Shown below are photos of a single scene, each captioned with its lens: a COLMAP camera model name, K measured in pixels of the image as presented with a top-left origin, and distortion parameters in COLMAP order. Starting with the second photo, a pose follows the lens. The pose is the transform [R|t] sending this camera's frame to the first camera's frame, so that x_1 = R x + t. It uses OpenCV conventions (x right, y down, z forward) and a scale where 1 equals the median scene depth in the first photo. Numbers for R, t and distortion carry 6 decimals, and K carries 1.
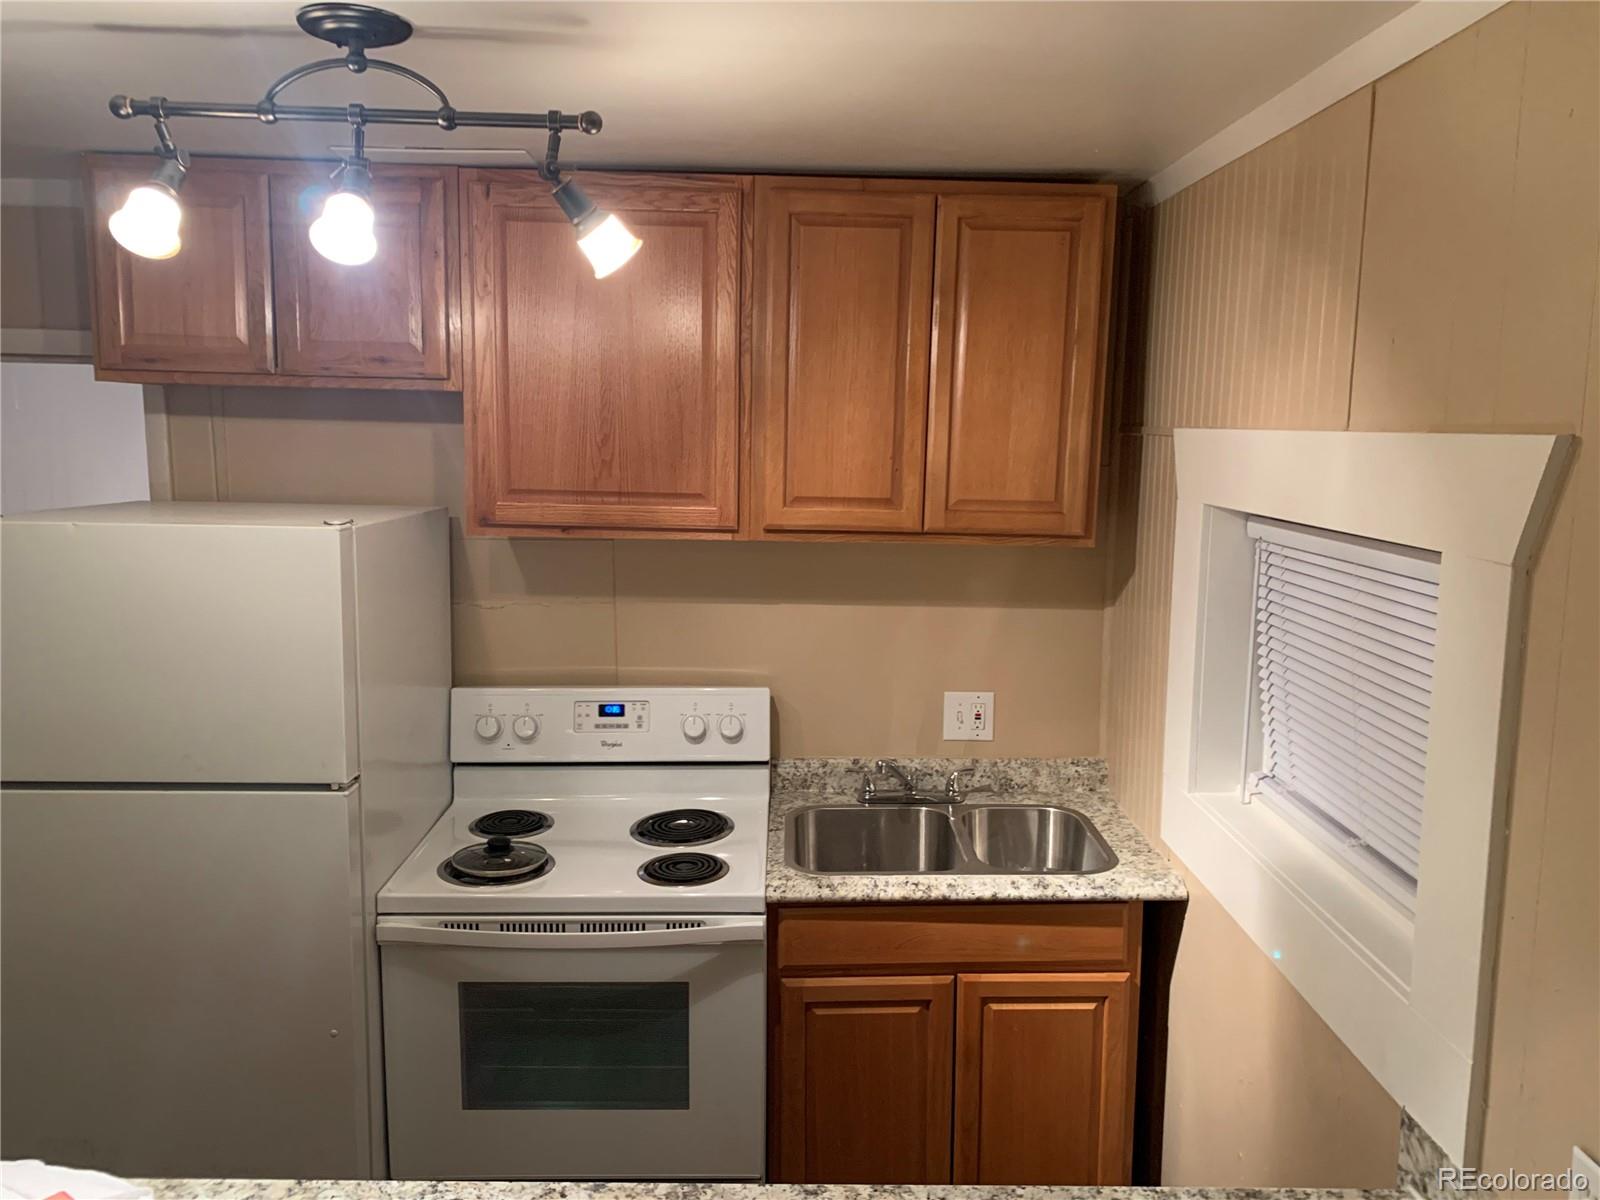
lens RADIAL K [[1205.8, 0, 805.6], [0, 1205.8, 605.8], [0, 0, 1]] dist [0.007449, -0.004841]
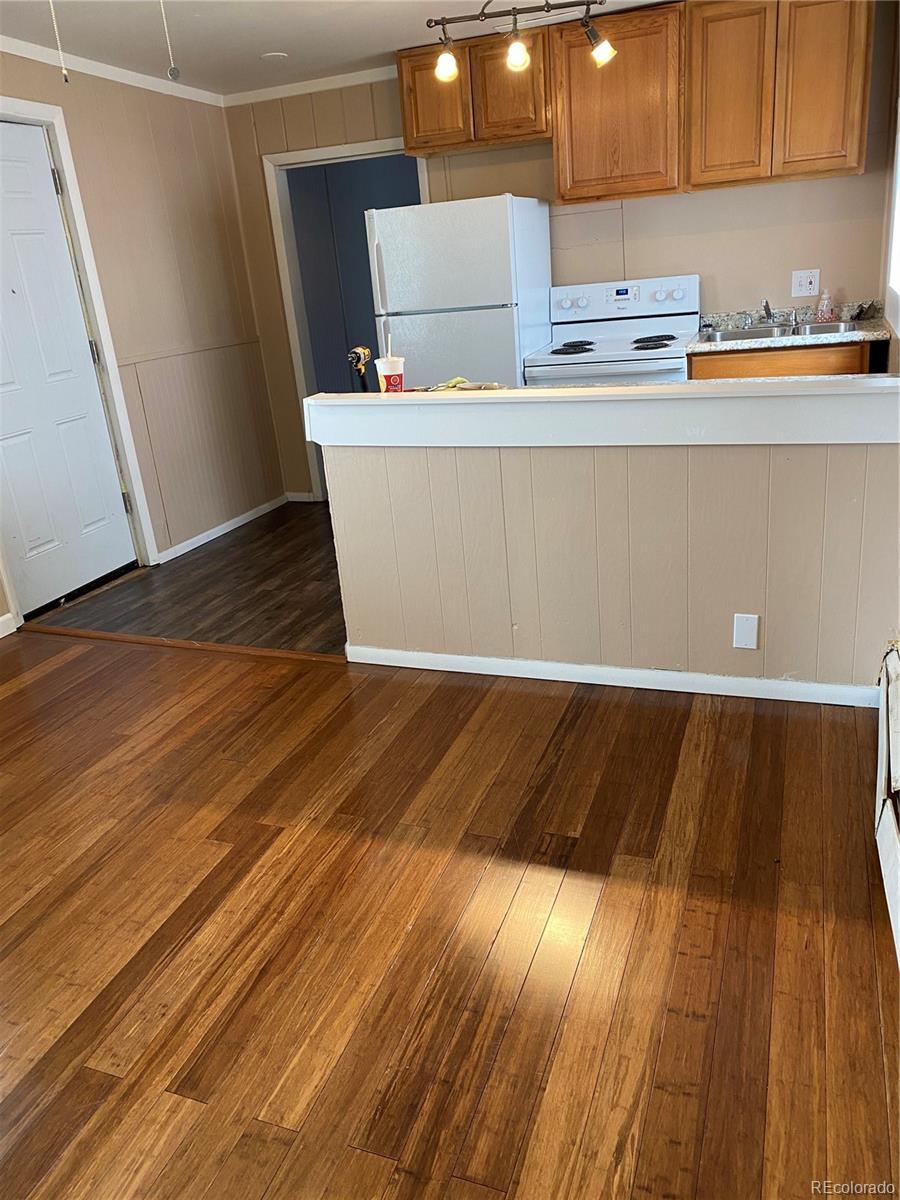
lens RADIAL K [[909.7, 0, 439.4], [0, 909.7, 596.6], [0, 0, 1]] dist [0.009445, -0.002281]
pose [[0.920551, 0.037446, -0.388824, 0.215170], [0.048624, 0.976668, 0.209176, 0.294197], [0.387584, -0.211463, 0.897252, -0.789326]]
